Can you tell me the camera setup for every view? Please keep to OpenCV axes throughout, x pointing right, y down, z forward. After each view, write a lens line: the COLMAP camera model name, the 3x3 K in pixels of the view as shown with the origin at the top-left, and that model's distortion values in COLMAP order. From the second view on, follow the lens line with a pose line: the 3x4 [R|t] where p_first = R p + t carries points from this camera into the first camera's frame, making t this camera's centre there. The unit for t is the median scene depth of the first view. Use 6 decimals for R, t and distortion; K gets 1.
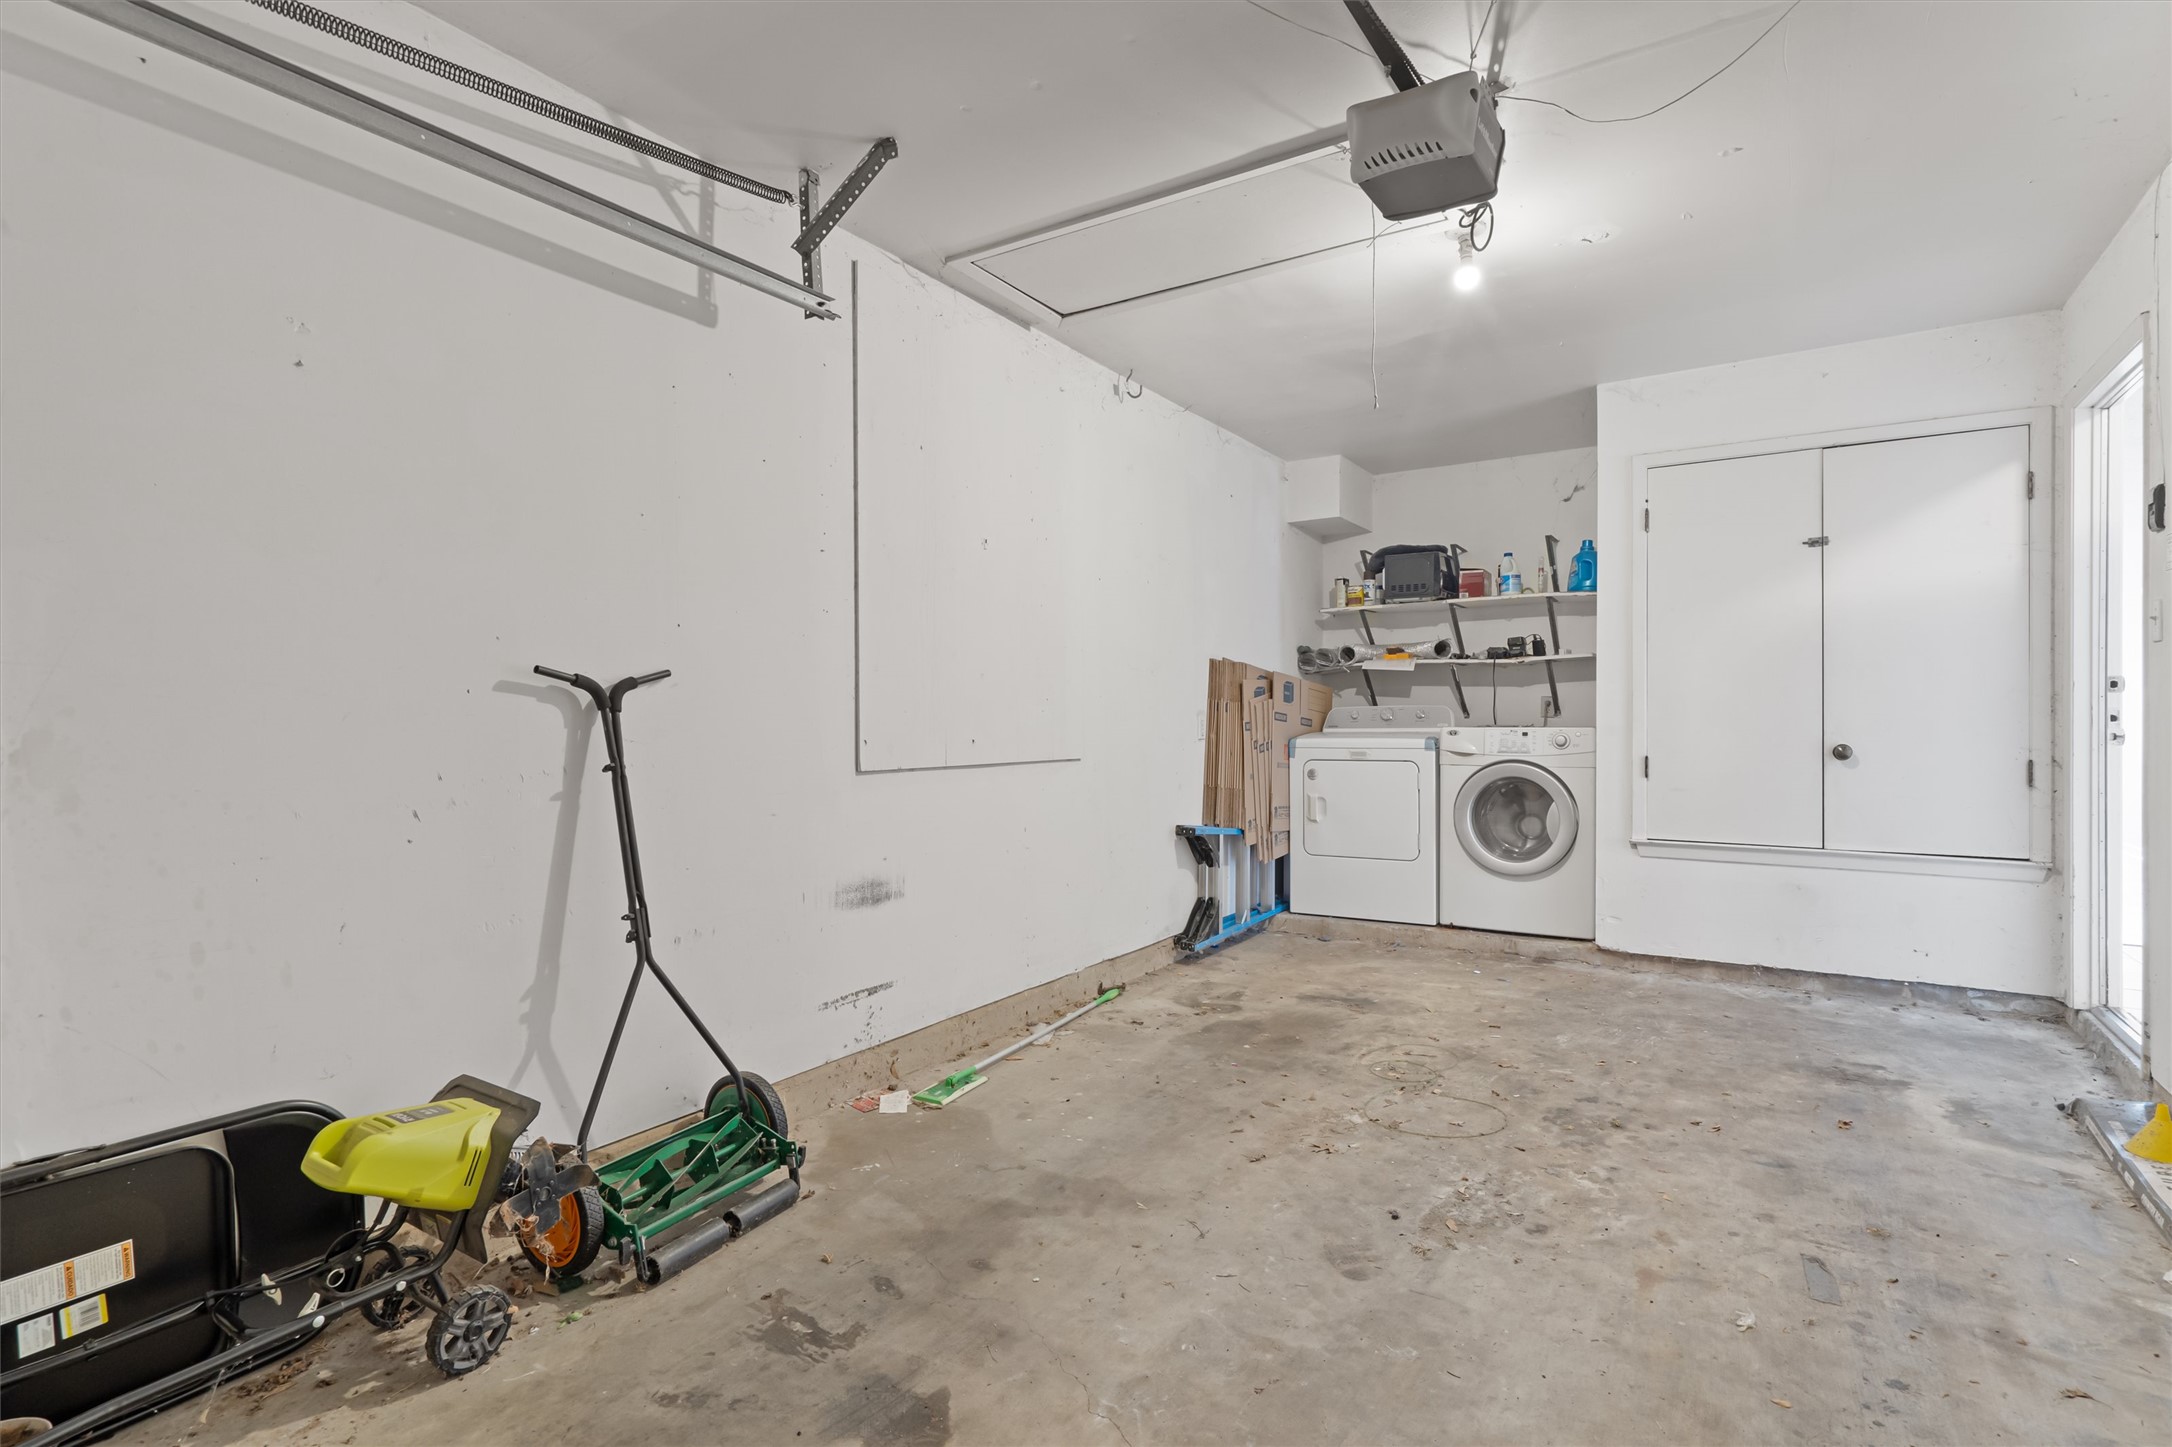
lens RADIAL K [[1055.1, 0, 1071.5], [0, 1055.1, 723.8], [0, 0, 1]] dist [0.000044, 0.001535]
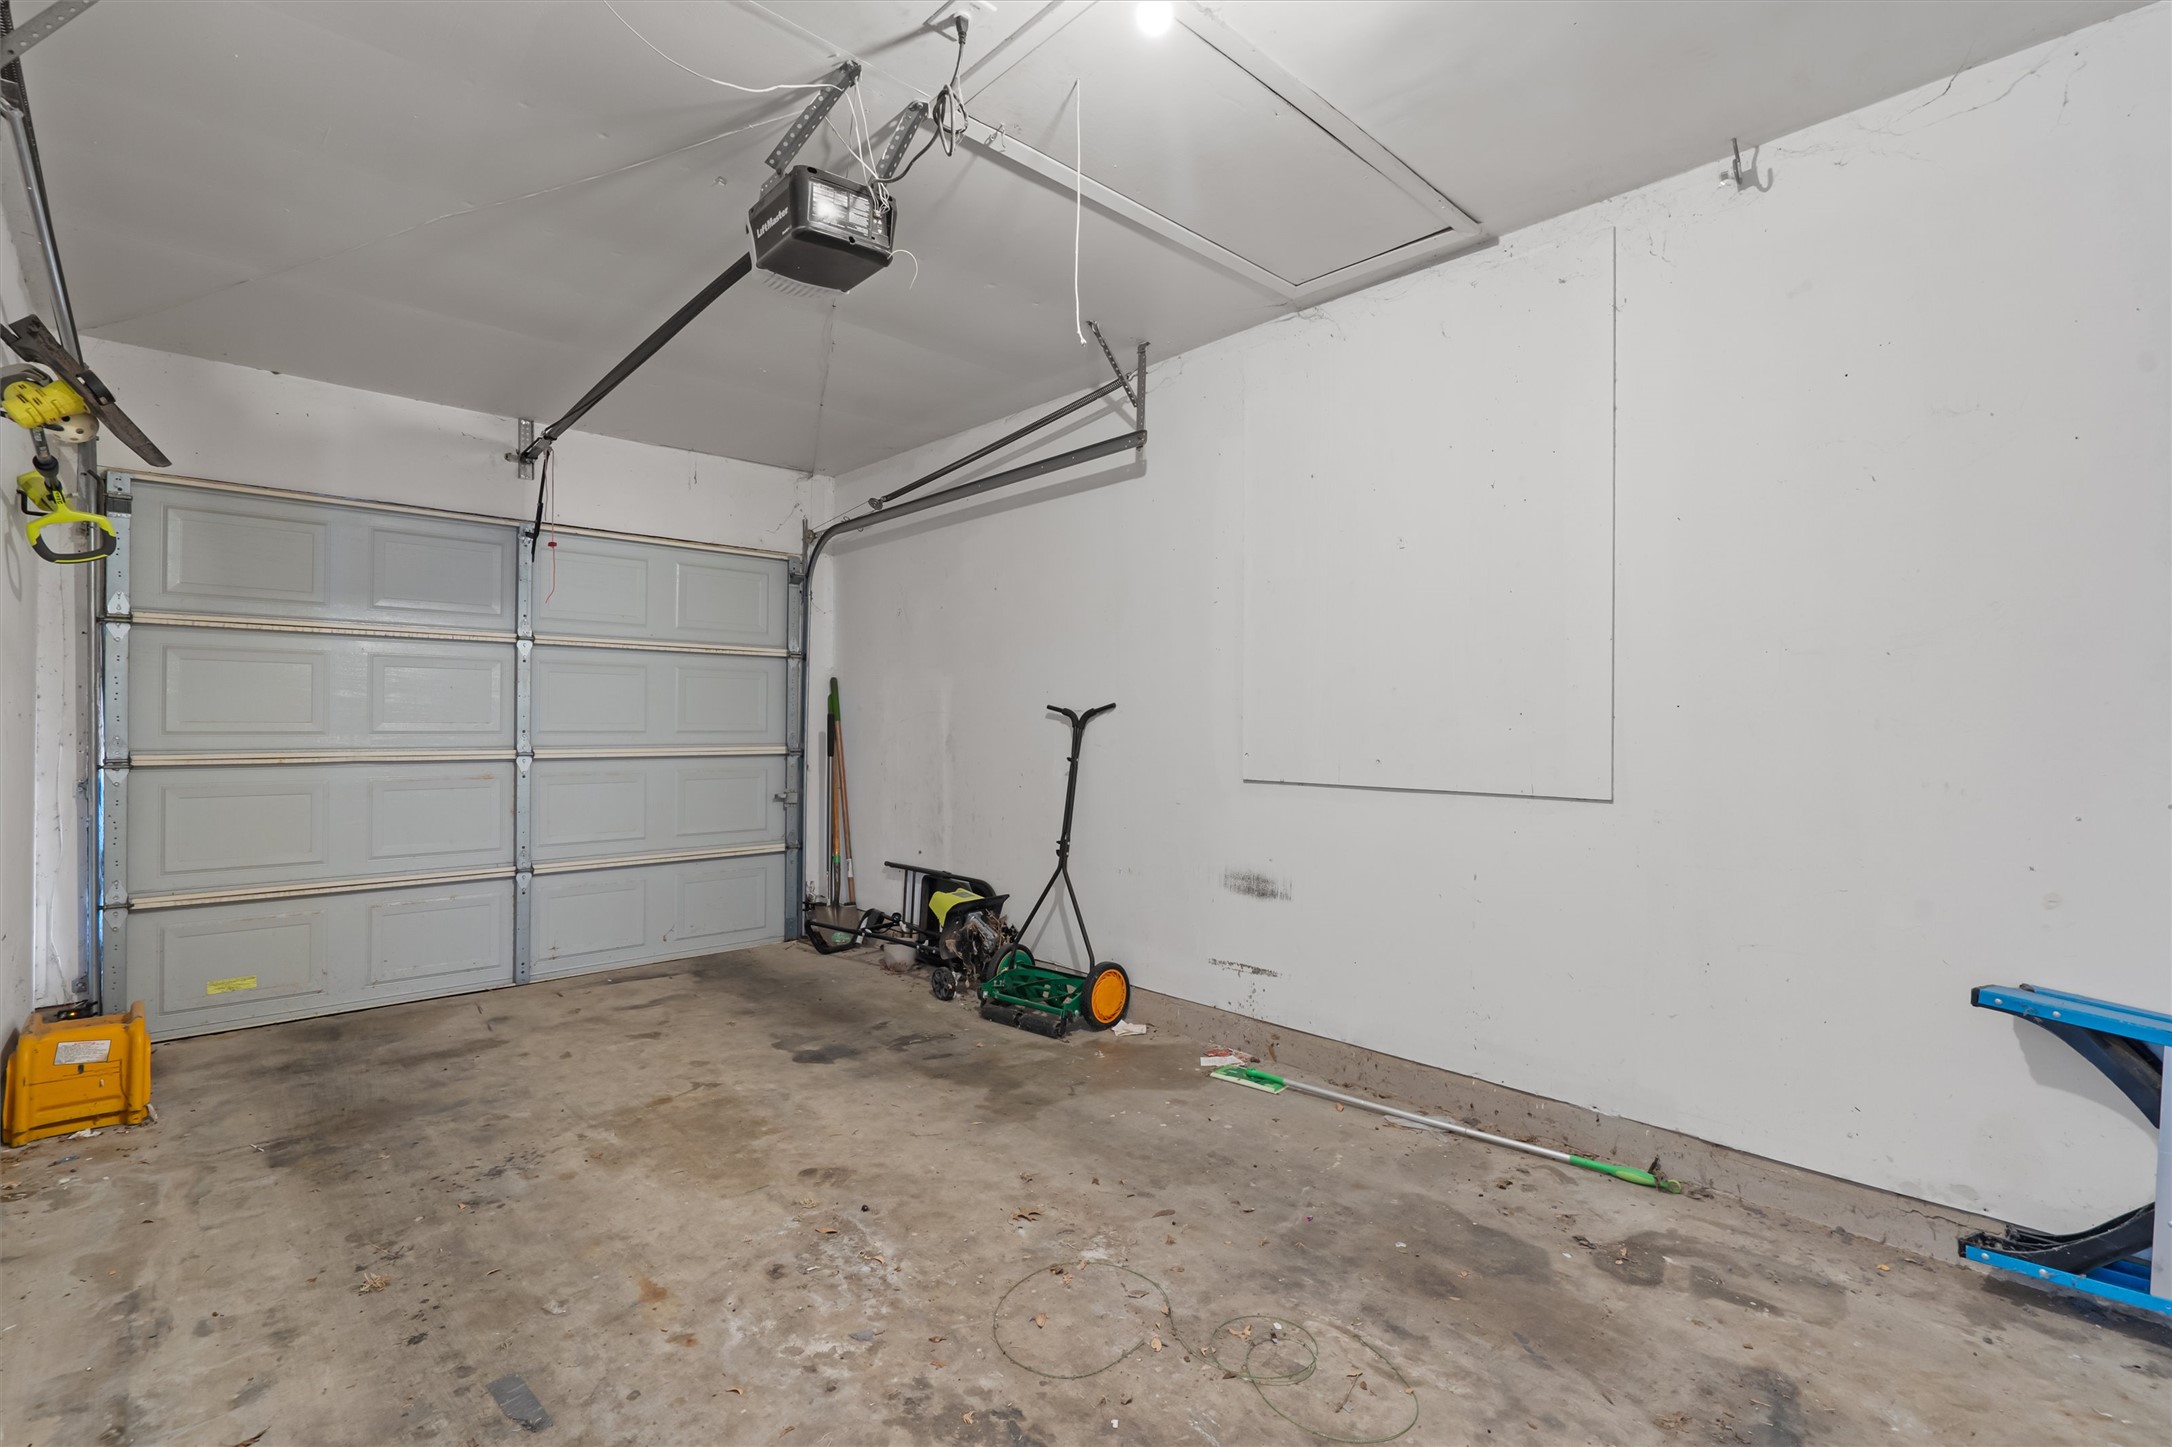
lens RADIAL K [[996.1, 0, 1100.1], [0, 996.1, 723.9], [0, 0, 1]] dist [-0.003699, -0.000020]
pose [[-0.226290, 0.004527, -0.974049, 0.713162], [-0.005803, 0.999965, 0.005996, -0.018098], [0.974043, 0.007009, -0.226256, 0.842805]]
